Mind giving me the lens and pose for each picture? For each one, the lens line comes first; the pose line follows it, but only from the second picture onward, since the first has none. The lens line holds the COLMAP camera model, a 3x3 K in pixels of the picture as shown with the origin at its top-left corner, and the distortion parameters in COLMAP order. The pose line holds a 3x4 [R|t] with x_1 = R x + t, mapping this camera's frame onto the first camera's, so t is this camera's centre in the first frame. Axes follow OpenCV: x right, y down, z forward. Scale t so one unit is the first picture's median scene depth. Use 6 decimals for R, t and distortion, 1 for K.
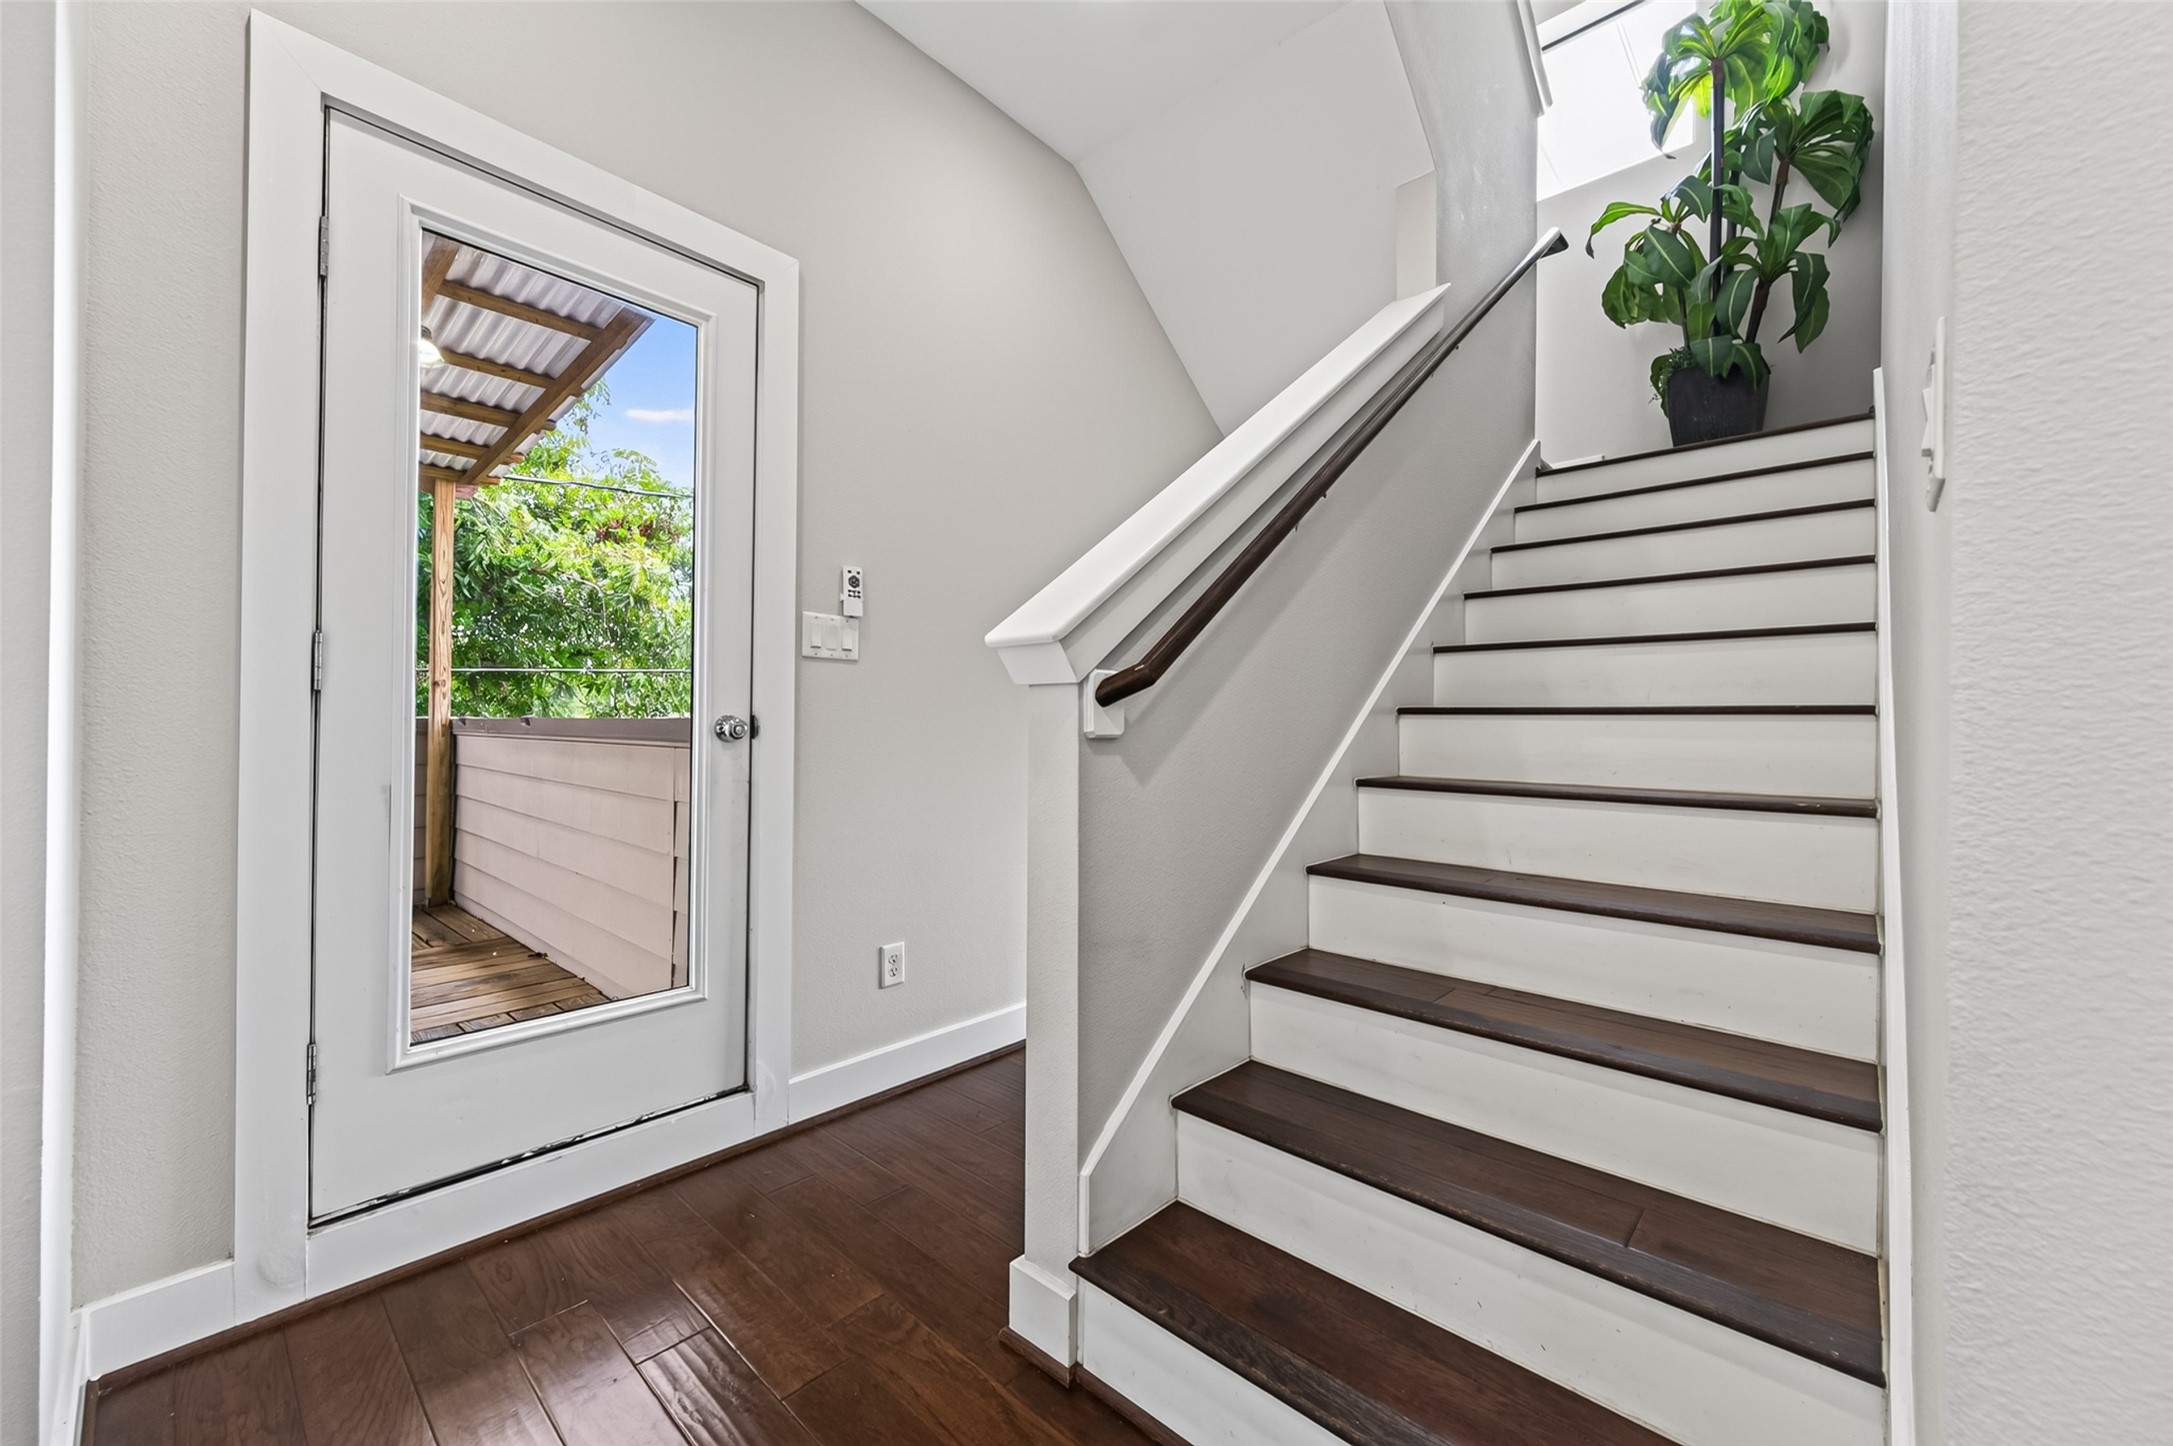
lens RADIAL K [[839.8, 0, 1088.0], [0, 839.8, 726.8], [0, 0, 1]] dist [-0.000225, -0.000539]
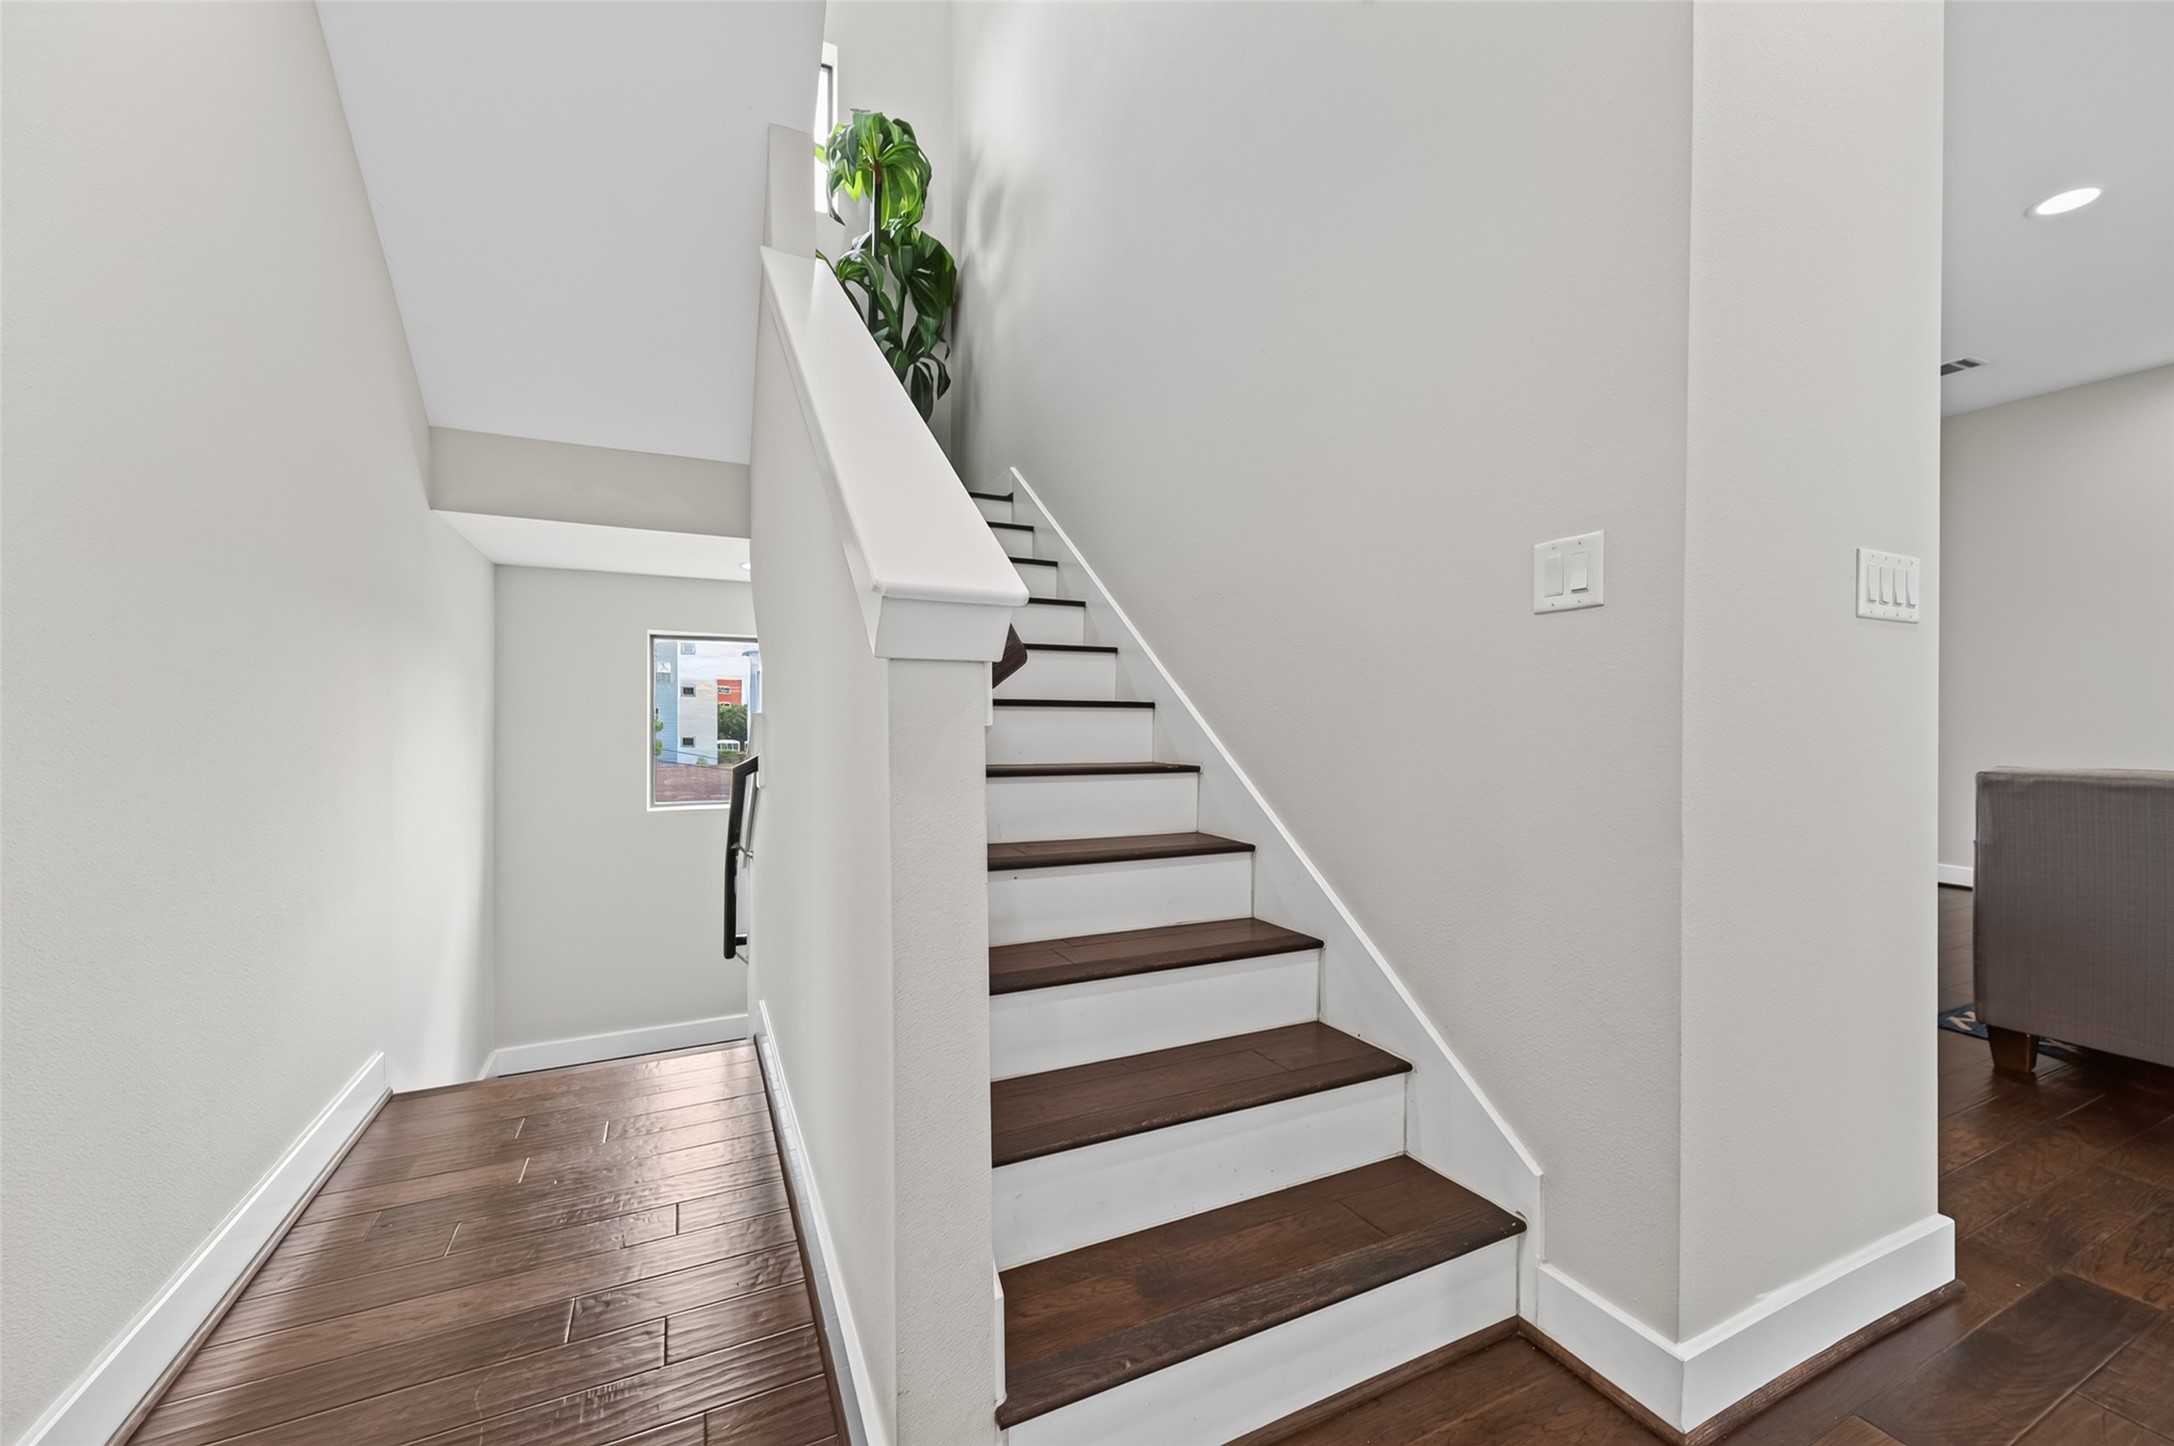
lens RADIAL K [[840.2, 0, 1088.9], [0, 840.2, 722.1], [0, 0, 1]] dist [-0.000225, -0.000539]
pose [[0.362031, -0.007409, 0.932137, -0.668213], [-0.007364, 0.999914, 0.010808, -0.002536], [-0.932137, -0.010777, 0.361946, 0.632762]]
